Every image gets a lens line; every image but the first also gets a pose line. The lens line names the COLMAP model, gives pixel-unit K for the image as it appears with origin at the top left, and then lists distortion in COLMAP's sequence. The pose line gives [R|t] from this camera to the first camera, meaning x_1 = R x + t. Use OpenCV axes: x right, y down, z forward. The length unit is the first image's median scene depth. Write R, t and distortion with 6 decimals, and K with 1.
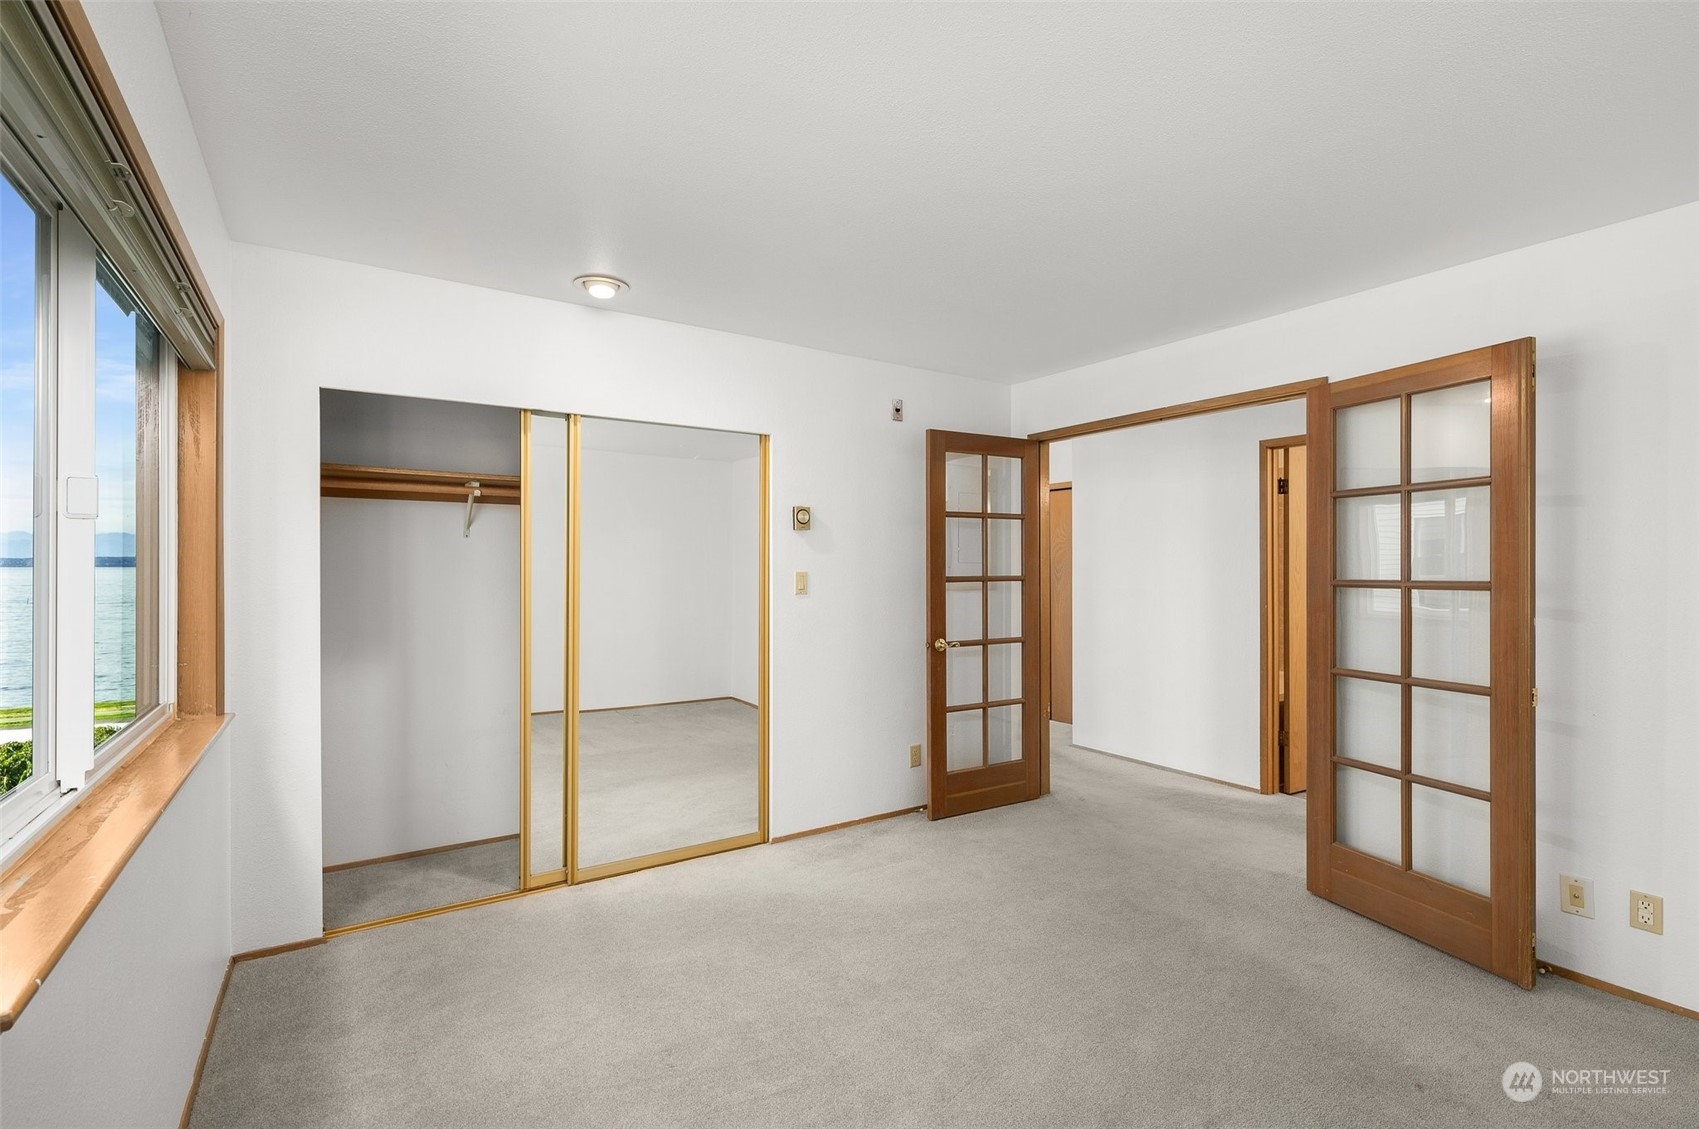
lens RADIAL K [[770.8, 0, 849.5], [0, 770.8, 564.5], [0, 0, 1]] dist [-0.001829, -0.000192]
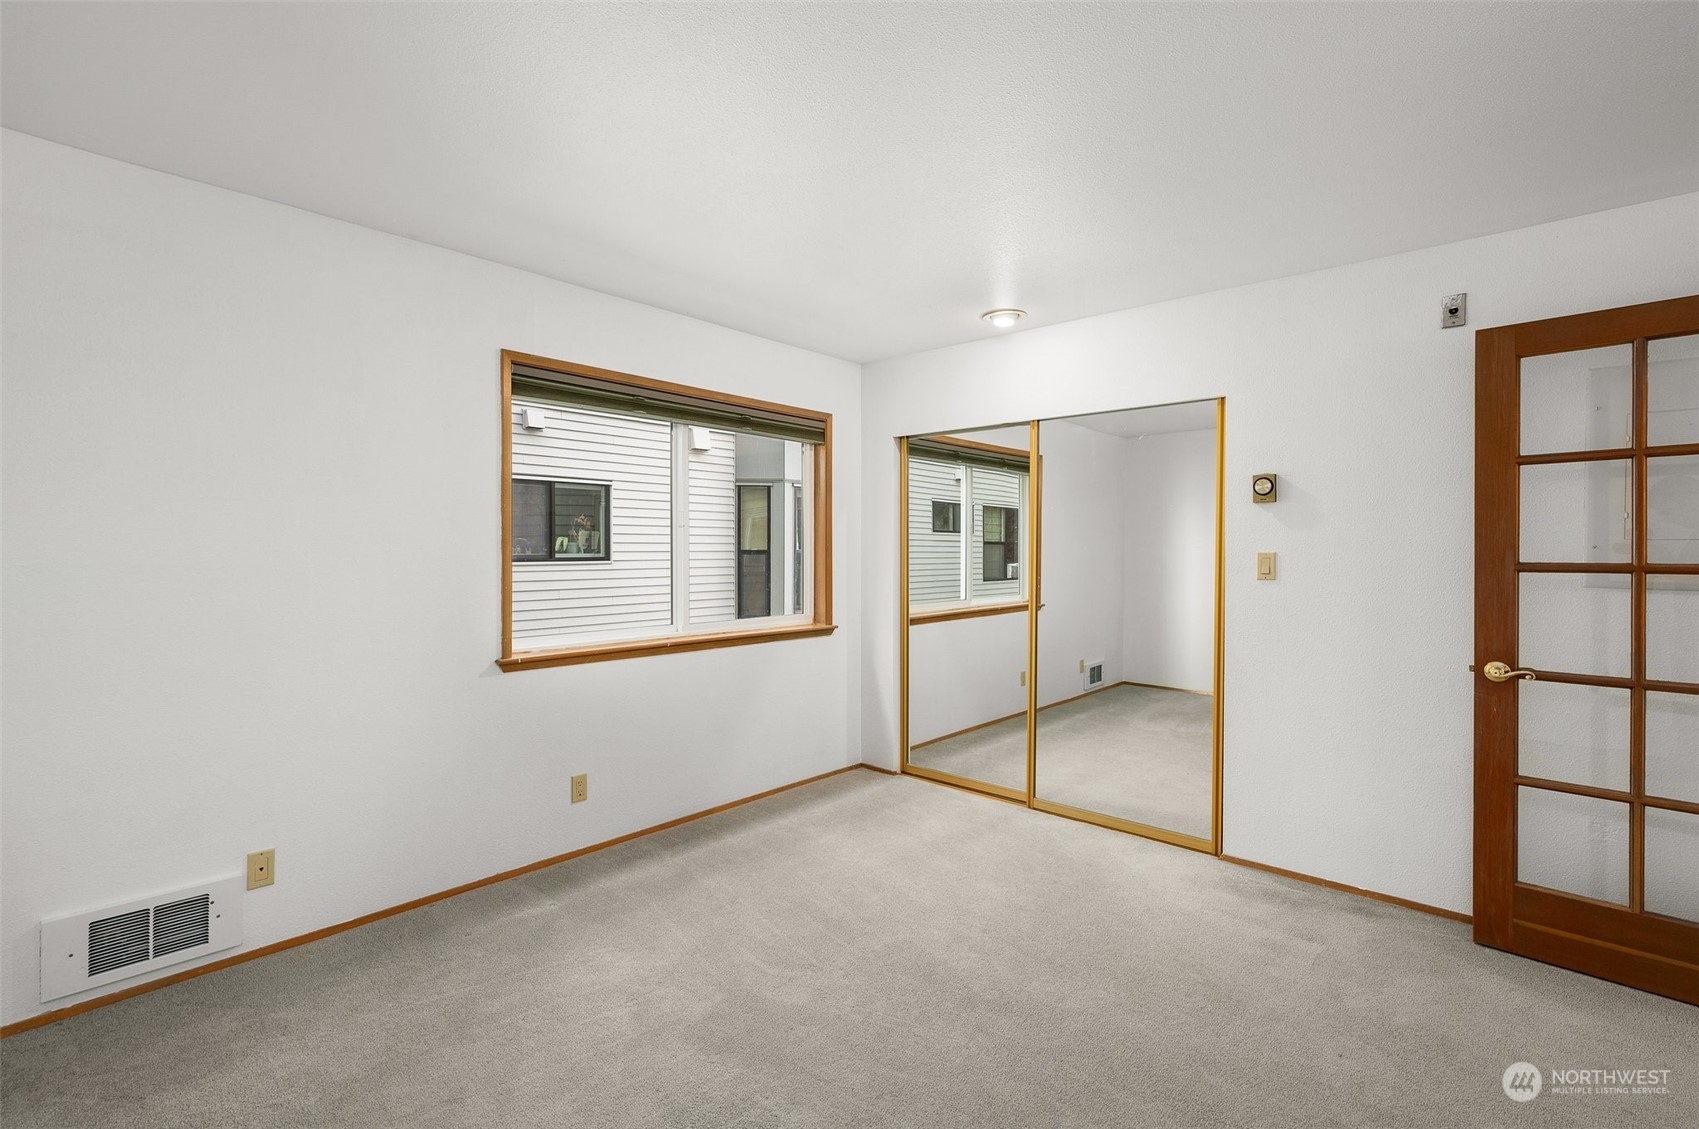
lens RADIAL K [[770.8, 0, 849.5], [0, 770.8, 564.5], [0, 0, 1]] dist [-0.001829, -0.000192]
pose [[0.239526, 0.018021, -0.970723, 0.598171], [-0.001527, 0.999833, 0.018185, 0.006932], [0.970889, -0.002874, 0.239513, 0.343671]]
